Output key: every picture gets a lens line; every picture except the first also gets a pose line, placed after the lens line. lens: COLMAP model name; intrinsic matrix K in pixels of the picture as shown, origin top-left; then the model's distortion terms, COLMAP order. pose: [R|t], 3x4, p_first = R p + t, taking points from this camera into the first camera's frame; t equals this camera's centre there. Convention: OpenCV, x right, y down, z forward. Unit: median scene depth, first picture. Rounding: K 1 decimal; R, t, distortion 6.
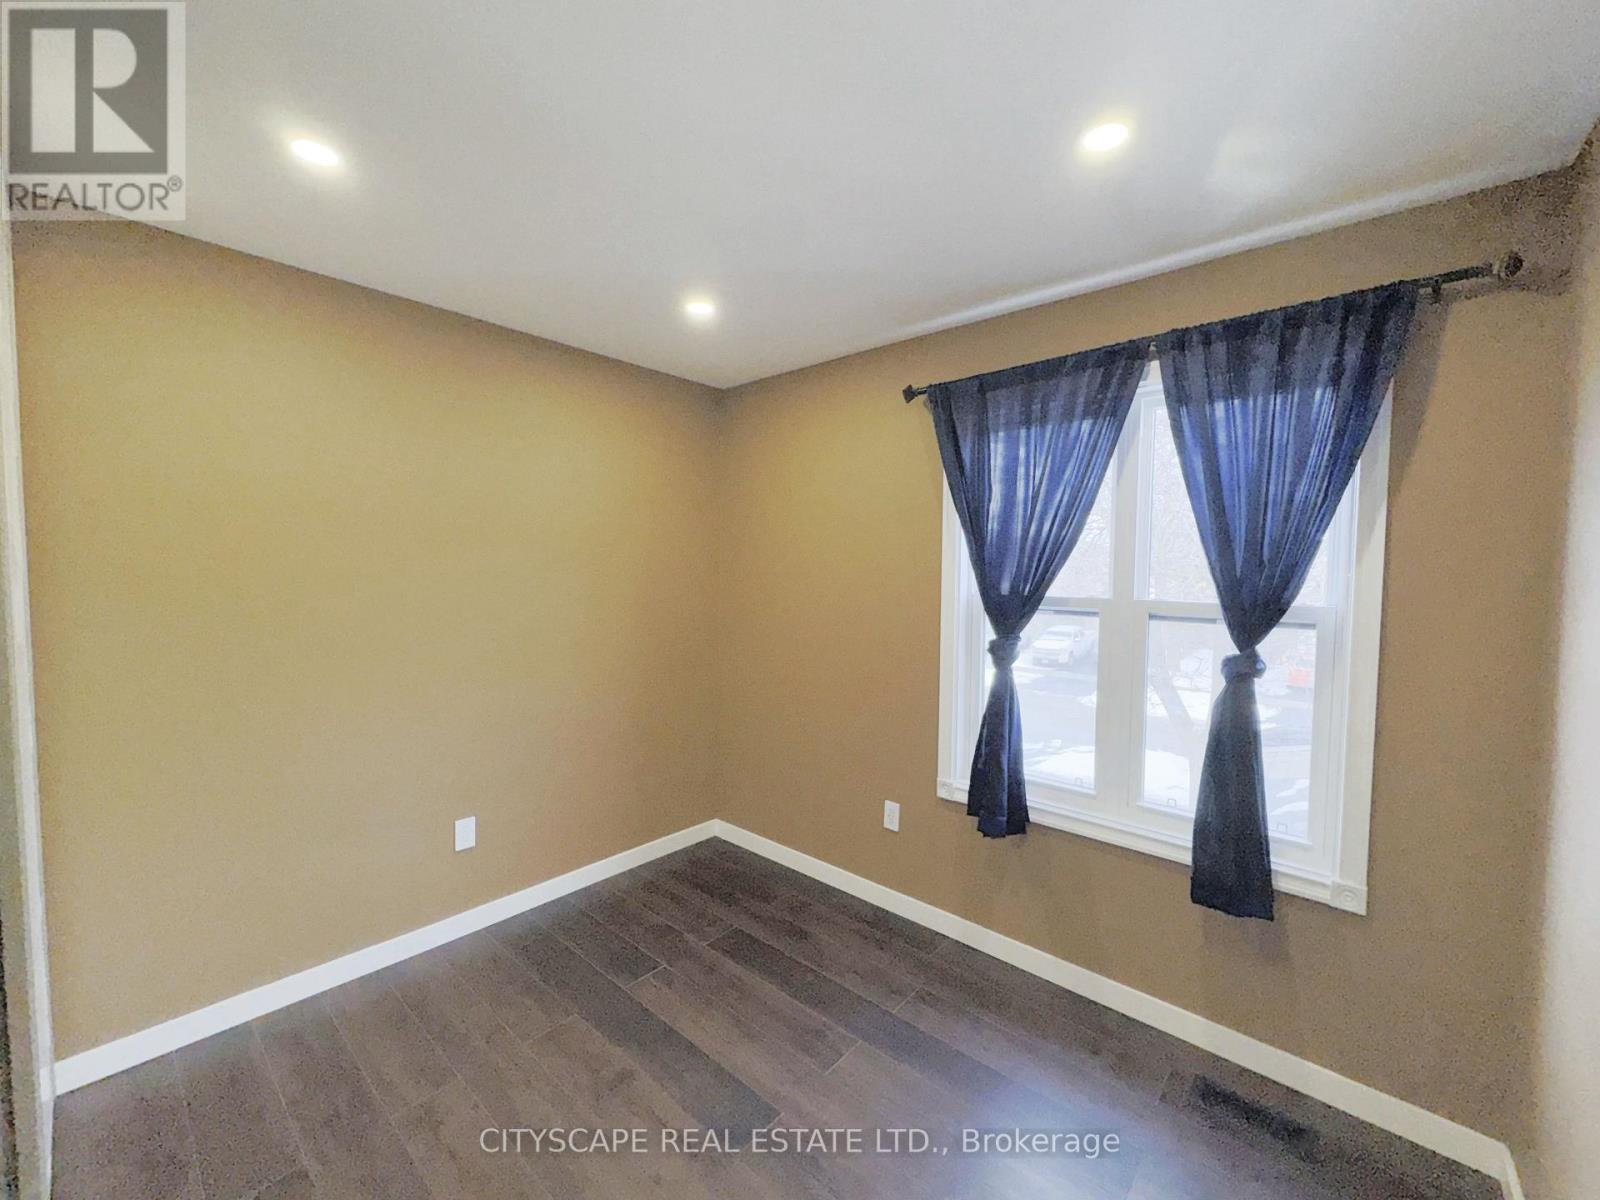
lens RADIAL K [[645.4, 0, 800.0], [0, 645.4, 600.0], [0, 0, 1]] dist [0.017255, -0.011350]
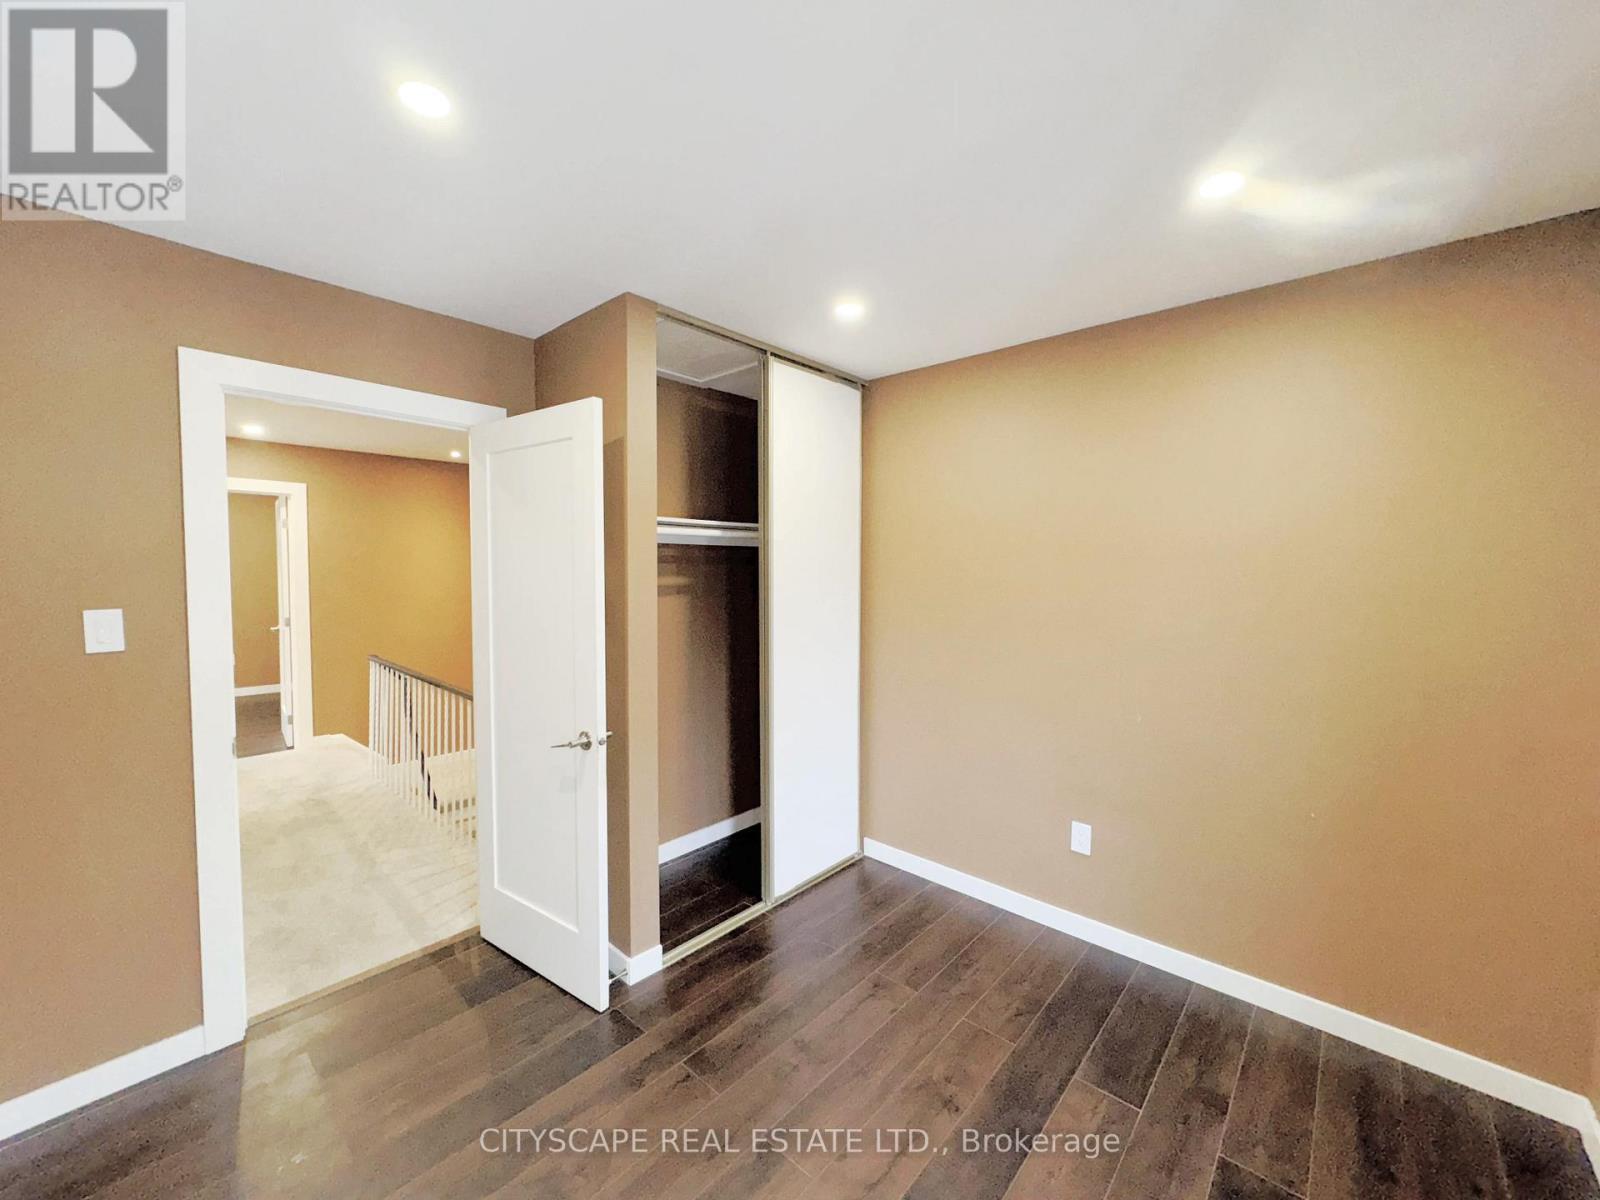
lens RADIAL K [[630.0, 0, 800.0], [0, 630.0, 600.0], [0, 0, 1]] dist [0.054967, -0.000004]
pose [[-0.004709, 0.024557, -0.999687, 0.581585], [-0.042693, 0.998782, 0.024736, -0.026727], [0.999077, 0.042796, -0.003655, 0.637356]]
